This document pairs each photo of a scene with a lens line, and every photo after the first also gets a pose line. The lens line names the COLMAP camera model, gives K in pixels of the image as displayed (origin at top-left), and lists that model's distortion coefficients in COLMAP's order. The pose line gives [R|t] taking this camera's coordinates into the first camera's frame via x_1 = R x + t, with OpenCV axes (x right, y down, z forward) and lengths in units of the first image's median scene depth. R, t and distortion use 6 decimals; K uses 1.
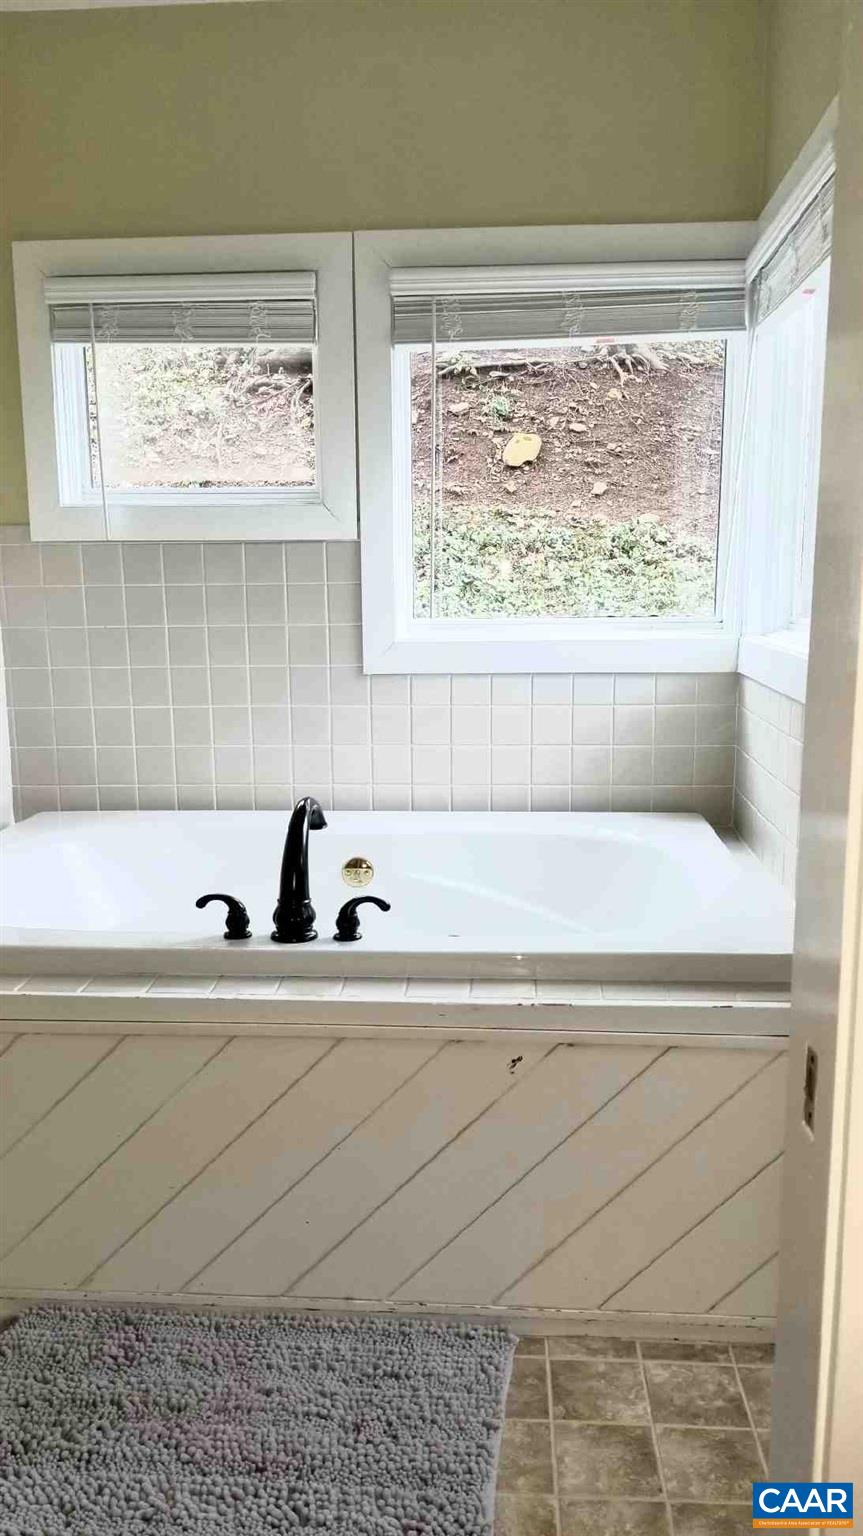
lens RADIAL K [[1212.8, 0, 431.5], [0, 1212.8, 768.0], [0, 0, 1]] dist [0.104468, 0.000679]
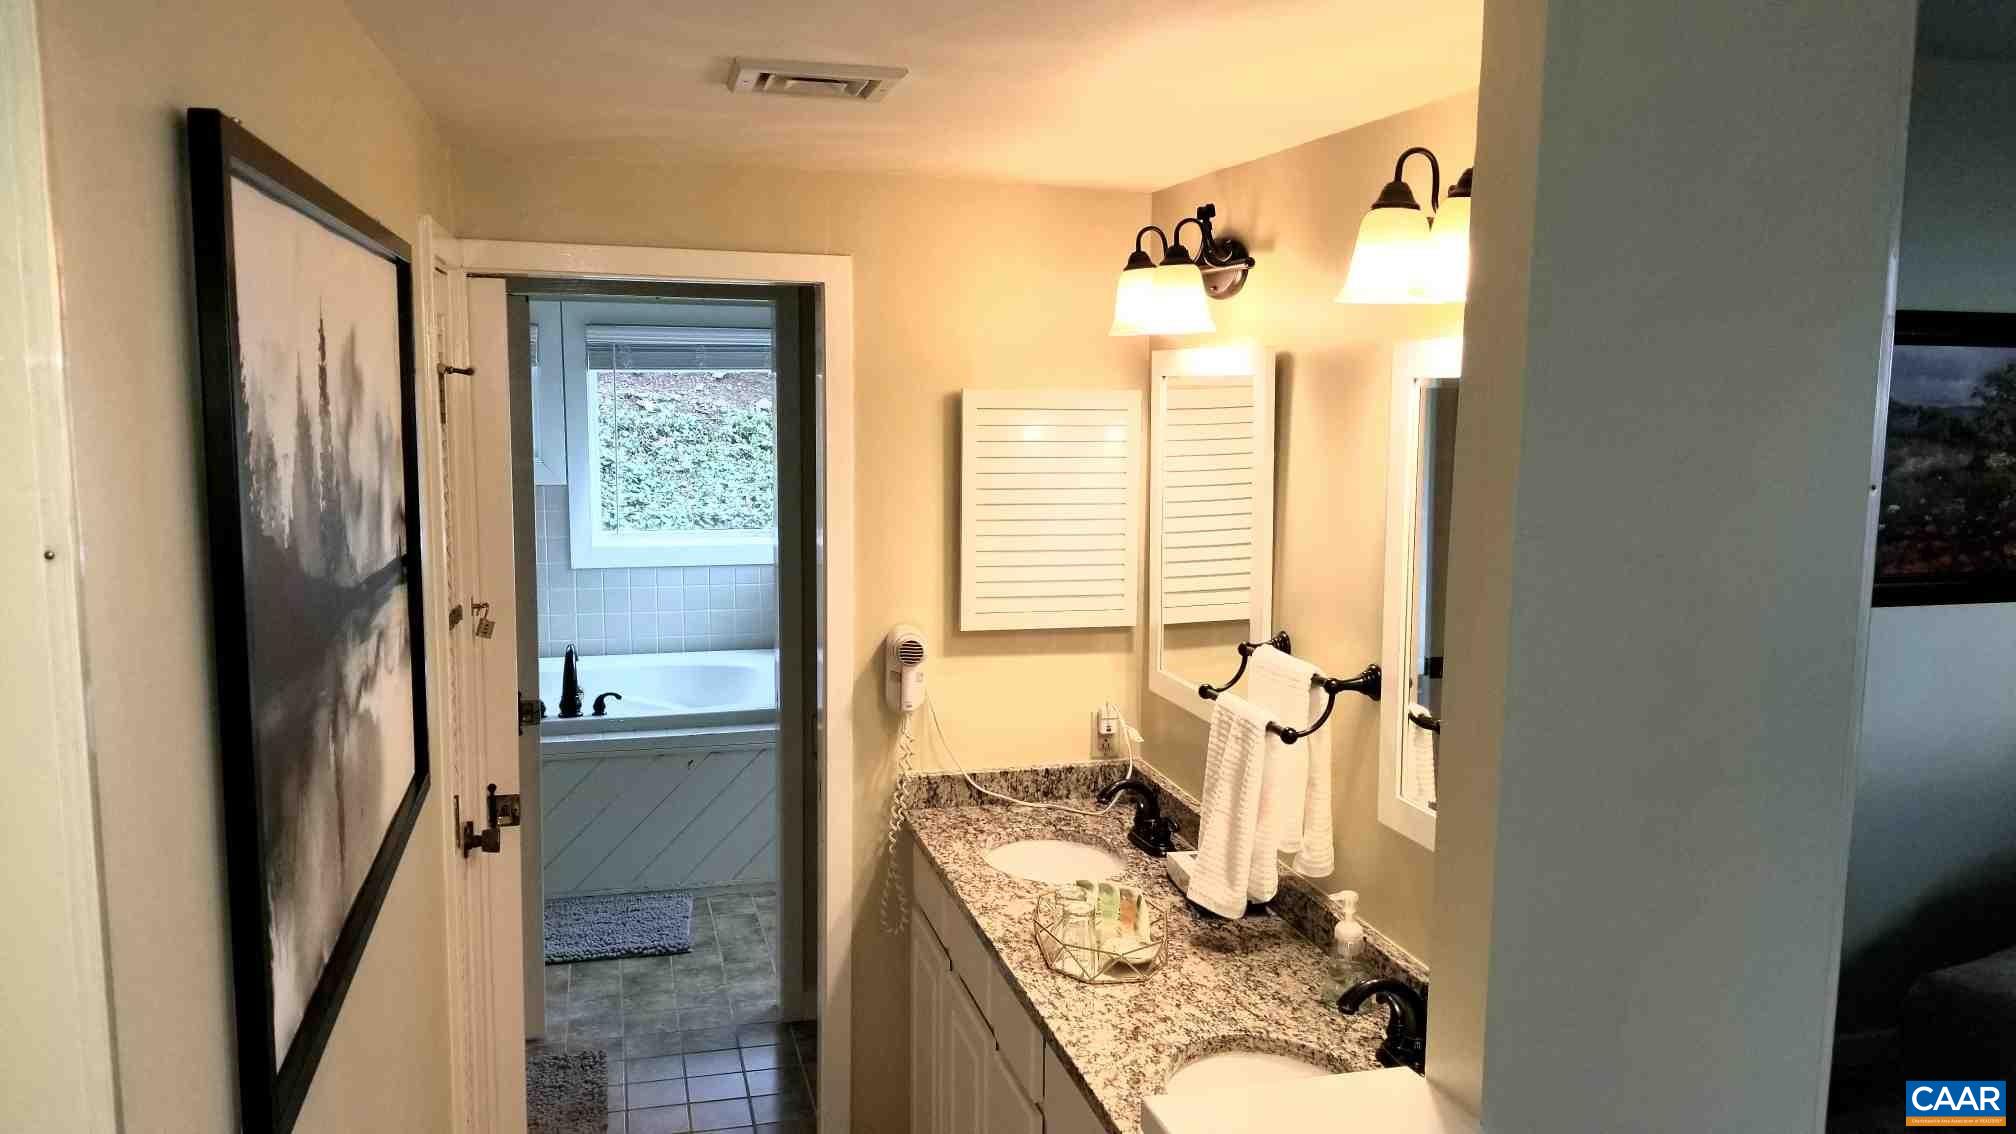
lens RADIAL K [[1591.8, 0, 1008.0], [0, 1591.8, 567.0], [0, 0, 1]] dist [0.104468, 0.000679]
pose [[0.952289, -0.031798, 0.303538, -0.071034], [0.042845, 0.998637, -0.029802, 0.002731], [-0.302177, 0.041386, 0.952353, -0.540027]]
